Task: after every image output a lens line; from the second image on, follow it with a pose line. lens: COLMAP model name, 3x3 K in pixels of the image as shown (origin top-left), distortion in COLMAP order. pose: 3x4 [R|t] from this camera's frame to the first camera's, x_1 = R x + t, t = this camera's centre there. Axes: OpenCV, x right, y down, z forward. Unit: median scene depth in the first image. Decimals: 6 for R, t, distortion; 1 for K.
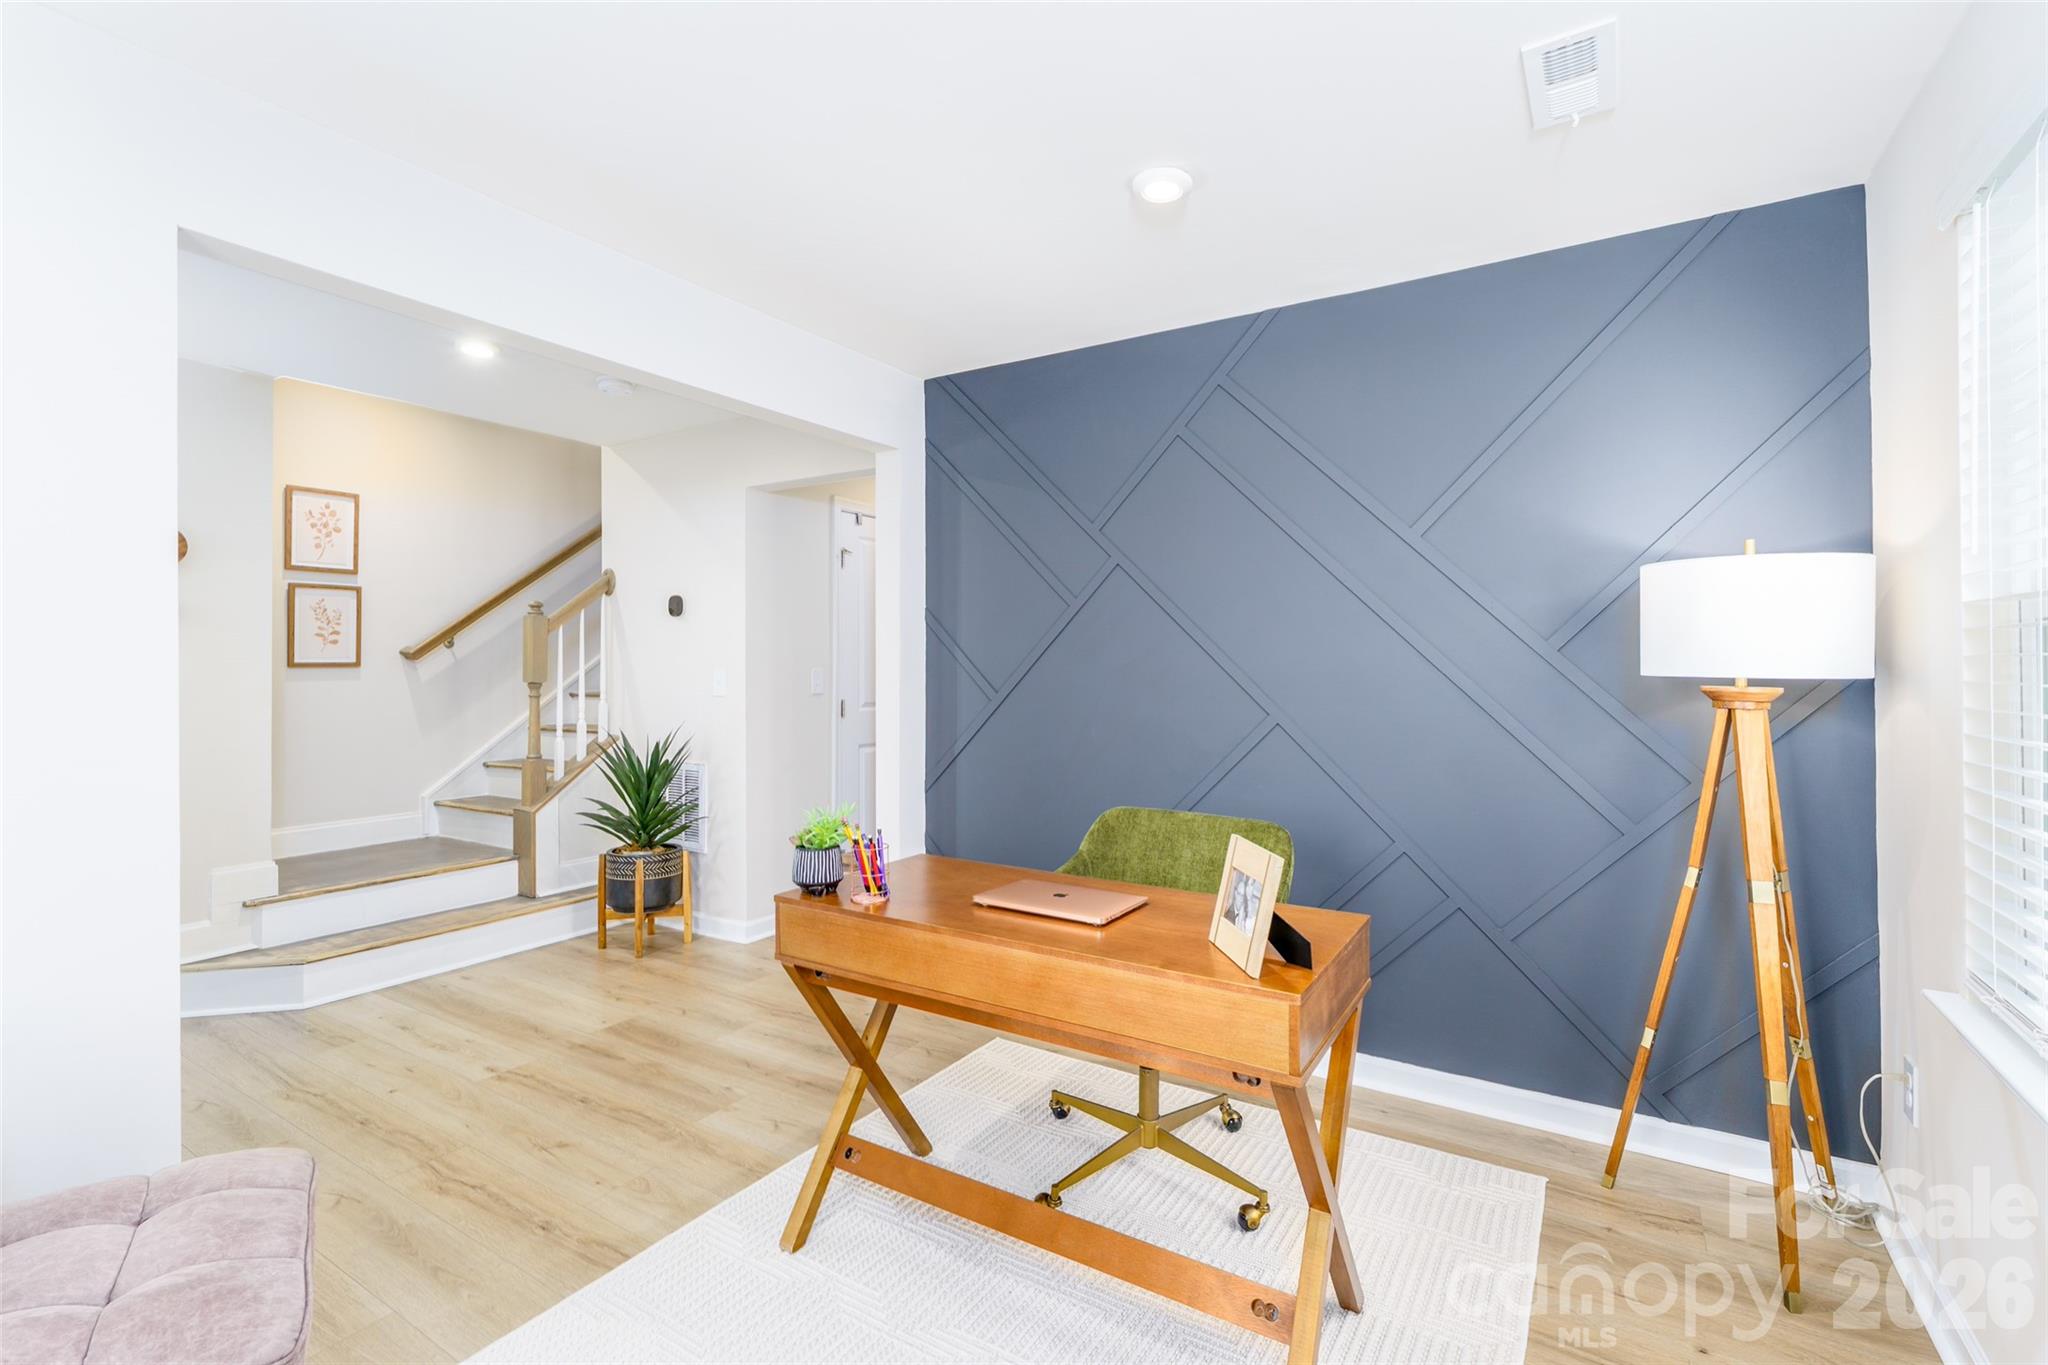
lens RADIAL K [[933.6, 0, 1016.7], [0, 933.6, 665.2], [0, 0, 1]] dist [0.001654, 0.000555]
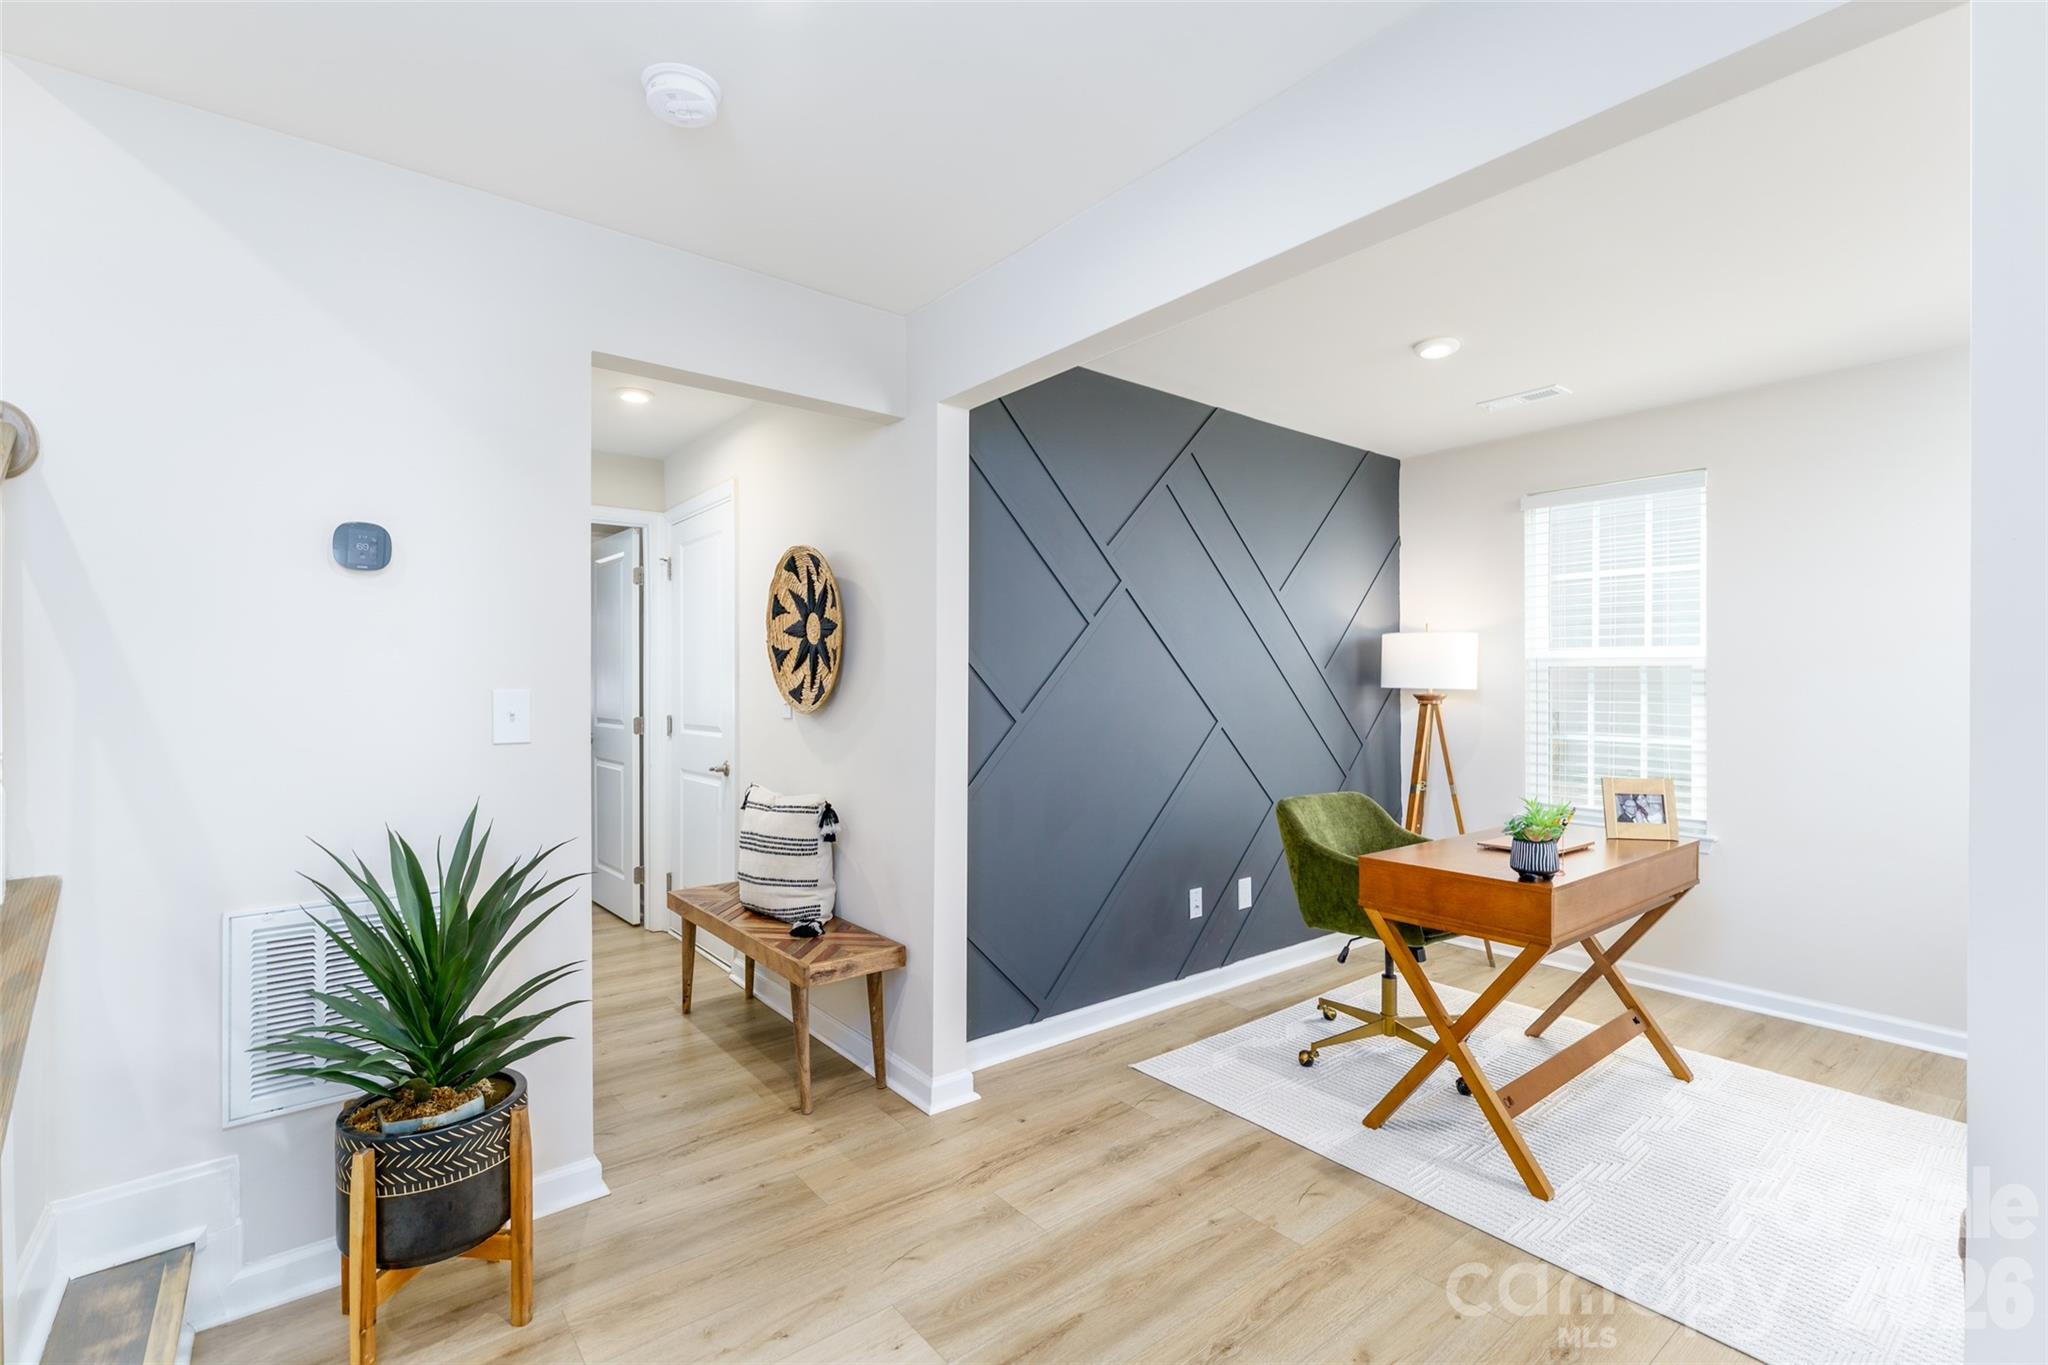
lens RADIAL K [[903.2, 0, 1024.0], [0, 903.2, 682.5], [0, 0, 1]] dist [0.000165, 0.000114]
pose [[0.324283, 0.000248, 0.945960, -0.664020], [0.000567, 1.000000, -0.000457, 0.000520], [-0.945960, 0.000685, 0.324283, 0.556978]]
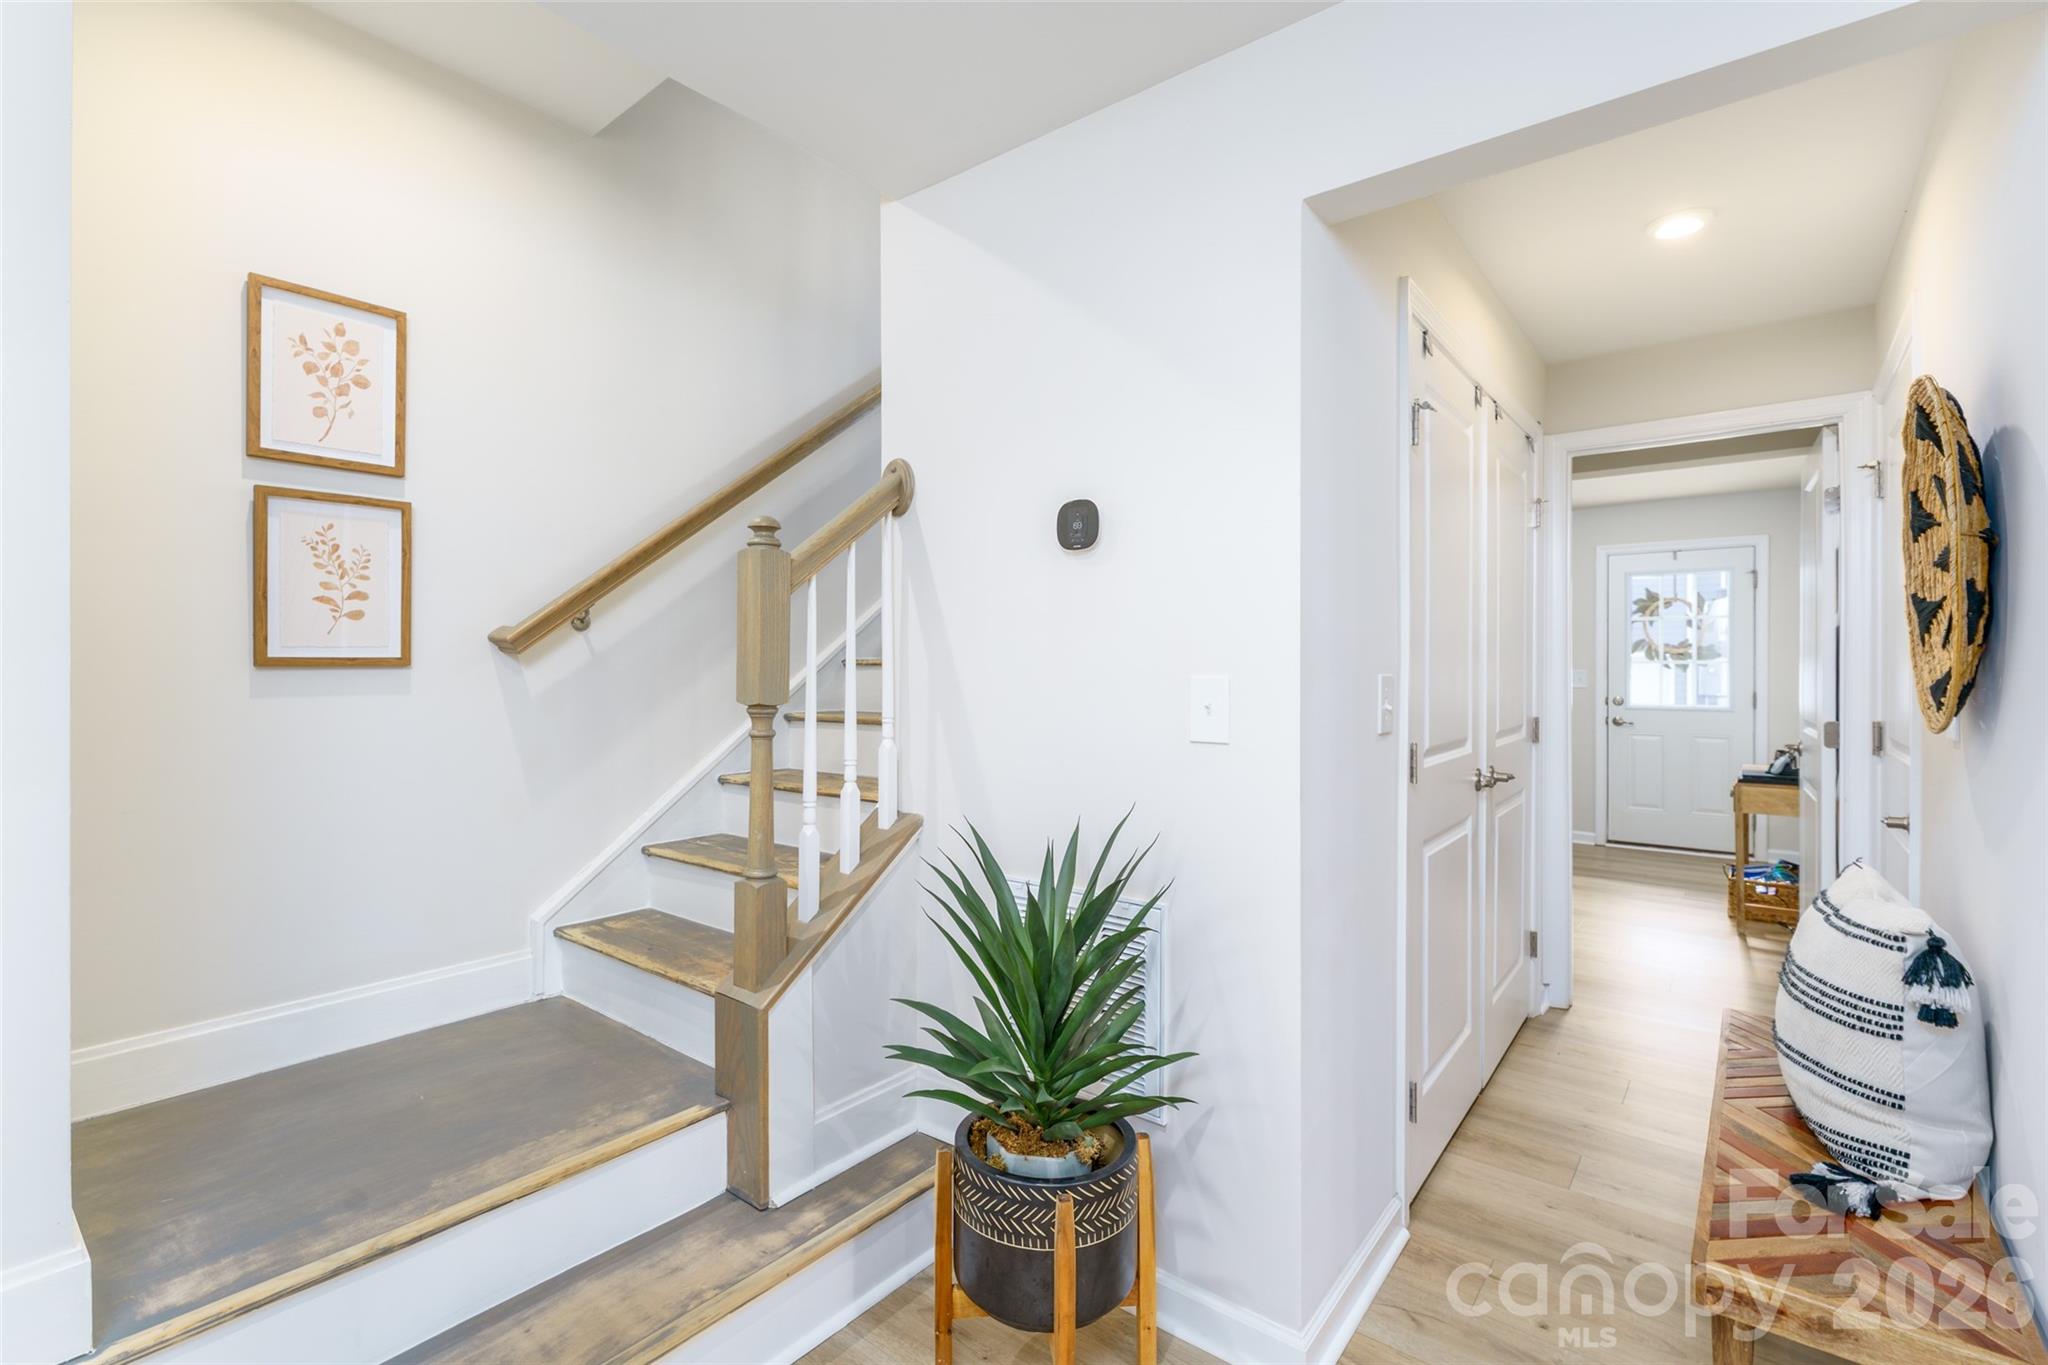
lens RADIAL K [[922.8, 0, 1020.4], [0, 922.8, 675.8], [0, 0, 1]] dist [-0.000769, -0.000048]
pose [[0.993457, 0.003970, -0.114135, -0.339800], [-0.002959, 0.999955, 0.009024, 0.001079], [0.114165, -0.008628, 0.993424, 0.573816]]
